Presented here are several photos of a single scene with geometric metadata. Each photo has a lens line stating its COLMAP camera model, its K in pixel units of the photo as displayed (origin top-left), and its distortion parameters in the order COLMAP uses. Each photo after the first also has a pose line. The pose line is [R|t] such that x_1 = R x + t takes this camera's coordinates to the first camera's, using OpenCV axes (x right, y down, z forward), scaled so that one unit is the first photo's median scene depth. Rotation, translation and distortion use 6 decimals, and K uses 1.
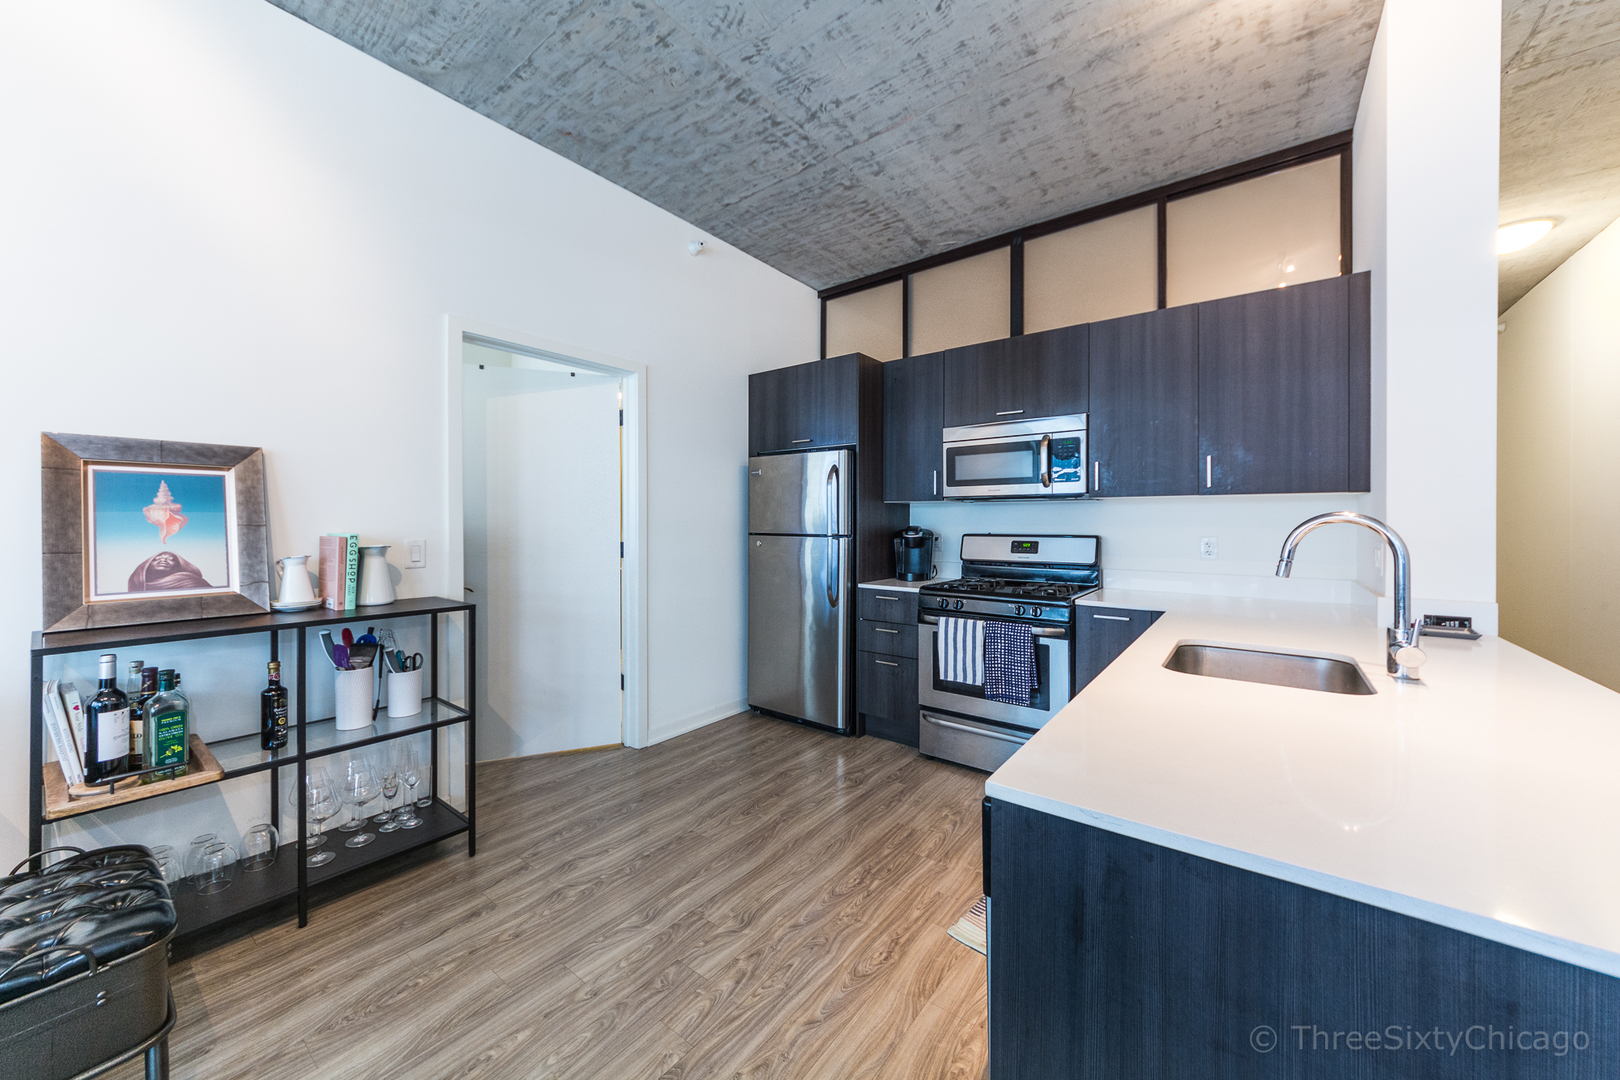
lens RADIAL K [[582.8, 0, 804.2], [0, 582.8, 524.2], [0, 0, 1]] dist [0.000508, -0.000043]
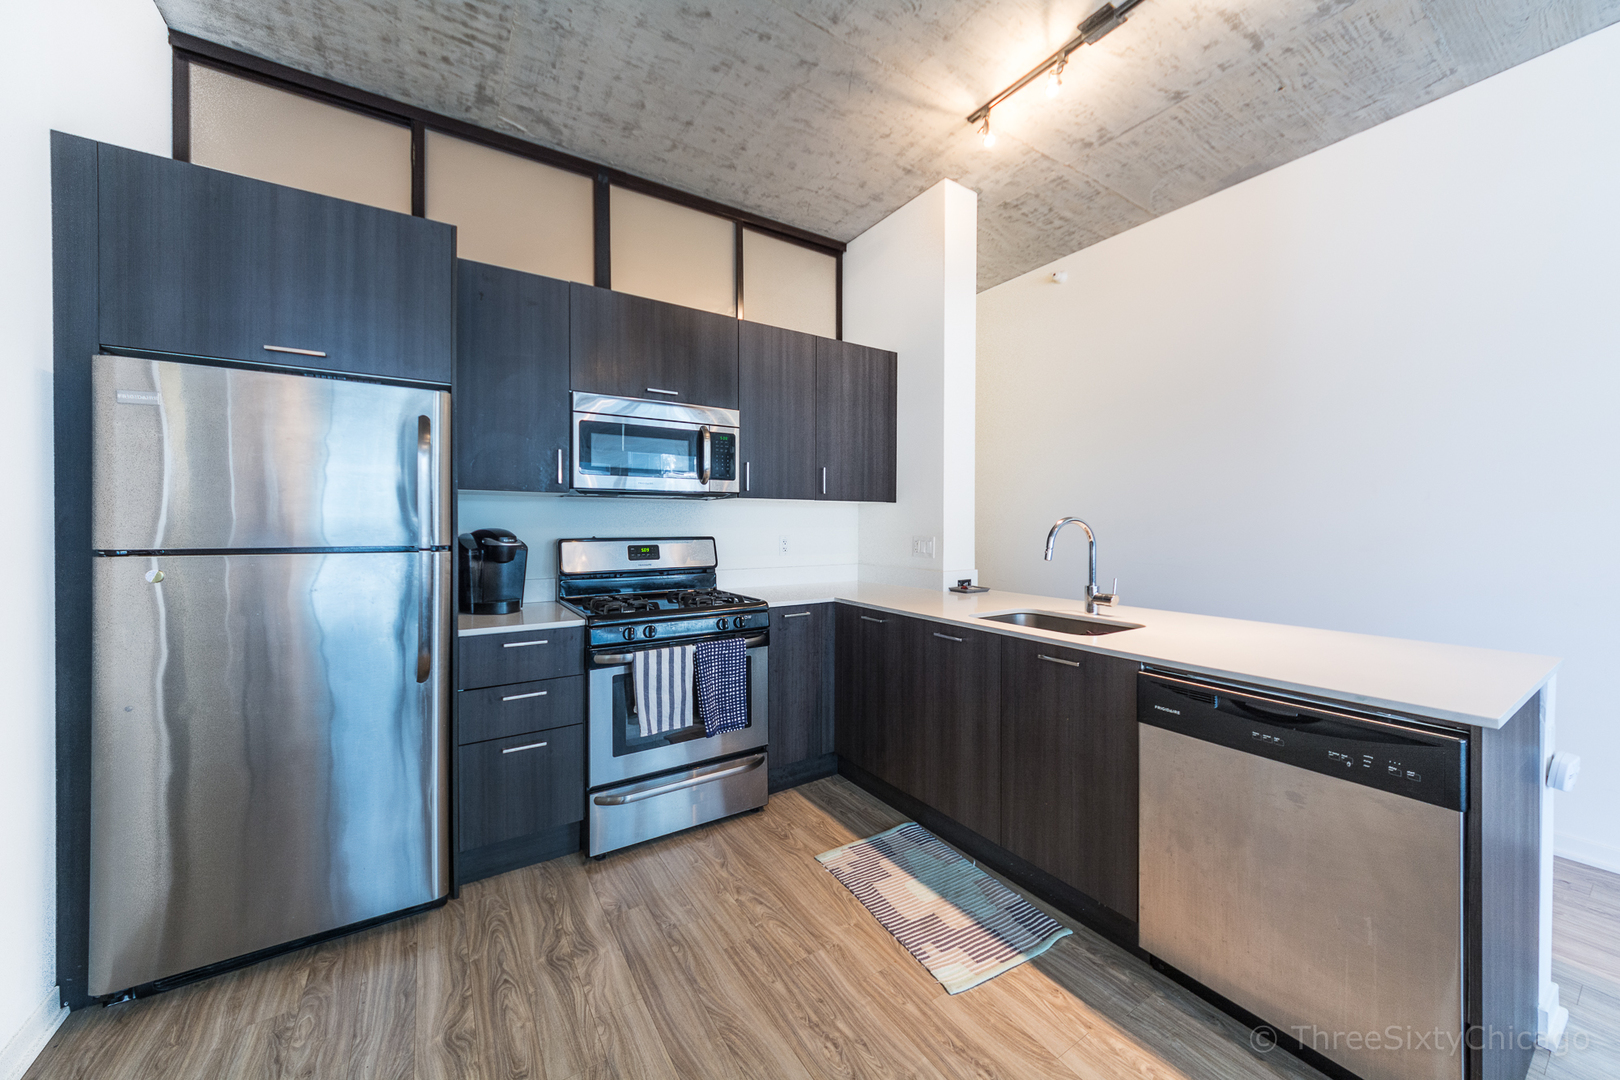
lens RADIAL K [[594.1, 0, 805.7], [0, 594.1, 527.2], [0, 0, 1]] dist [0.000933, 0.000015]
pose [[0.329245, -0.006759, 0.944220, -0.379117], [0.004712, 0.999974, 0.005515, -0.001325], [-0.944233, 0.002633, 0.329268, 0.524210]]
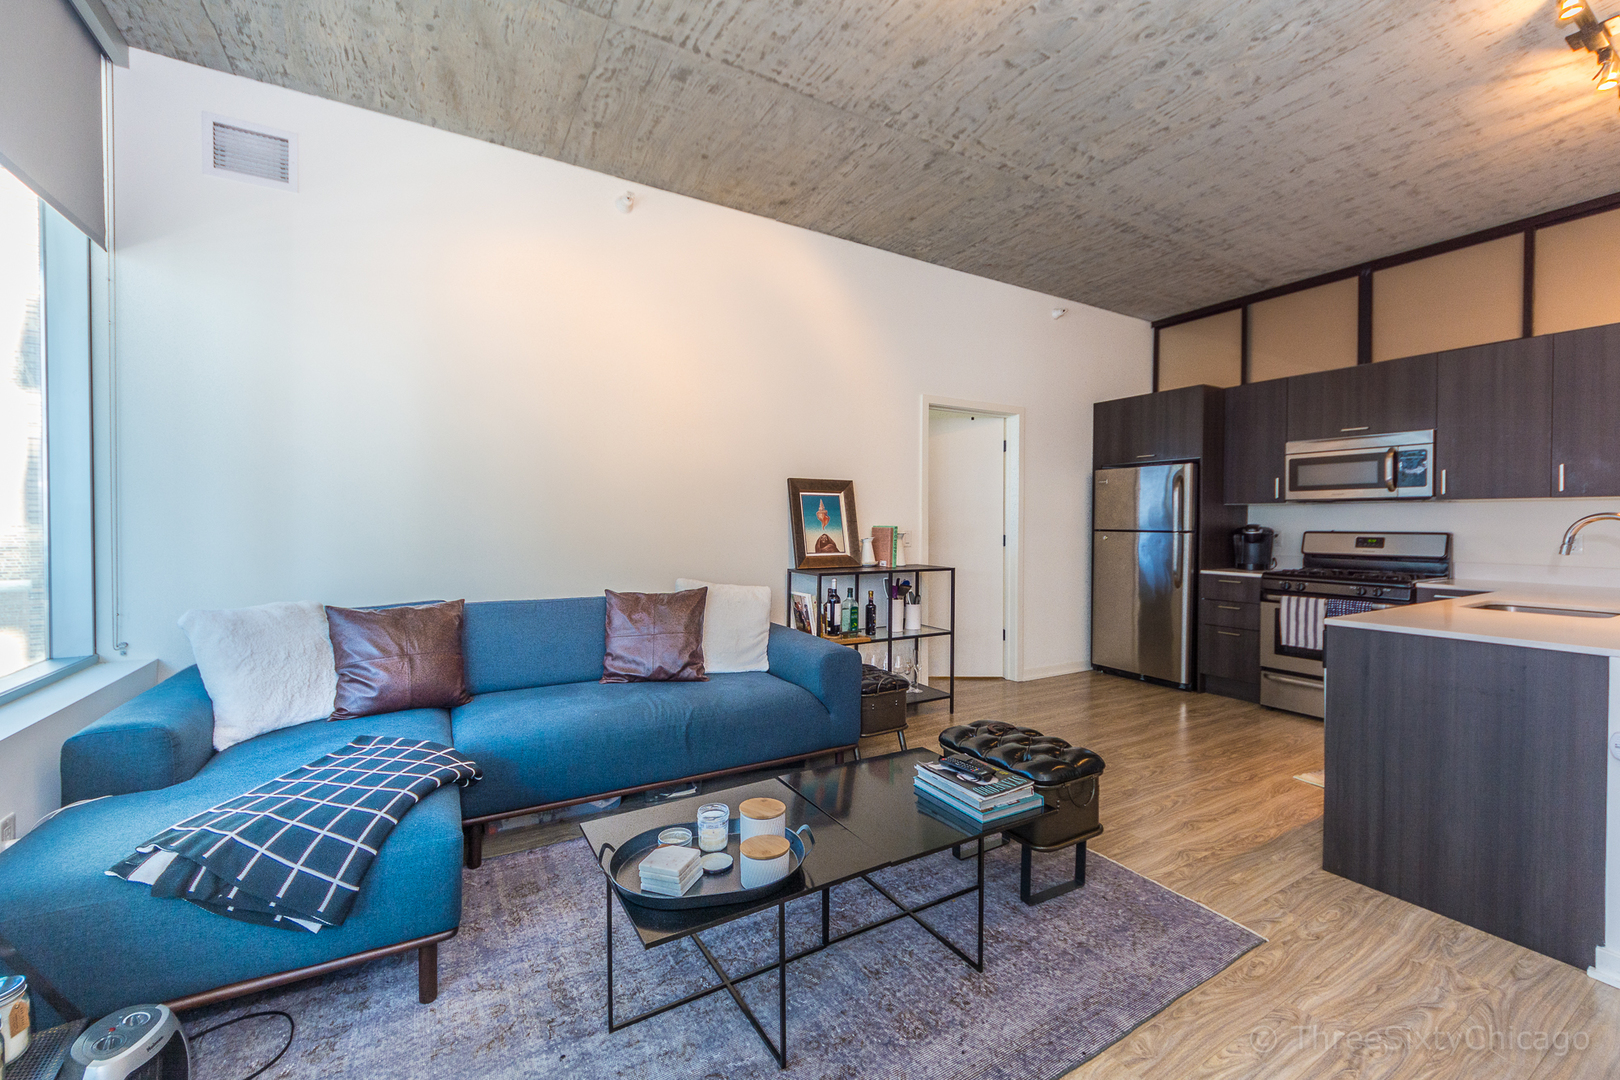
lens RADIAL K [[631.8, 0, 791.2], [0, 631.8, 532.5], [0, 0, 1]] dist [-0.000413, -0.004393]
pose [[0.918492, 0.008835, -0.395342, -0.196066], [-0.004278, 0.999914, 0.012408, 0.009261], [0.395417, -0.009705, 0.918450, -0.642850]]
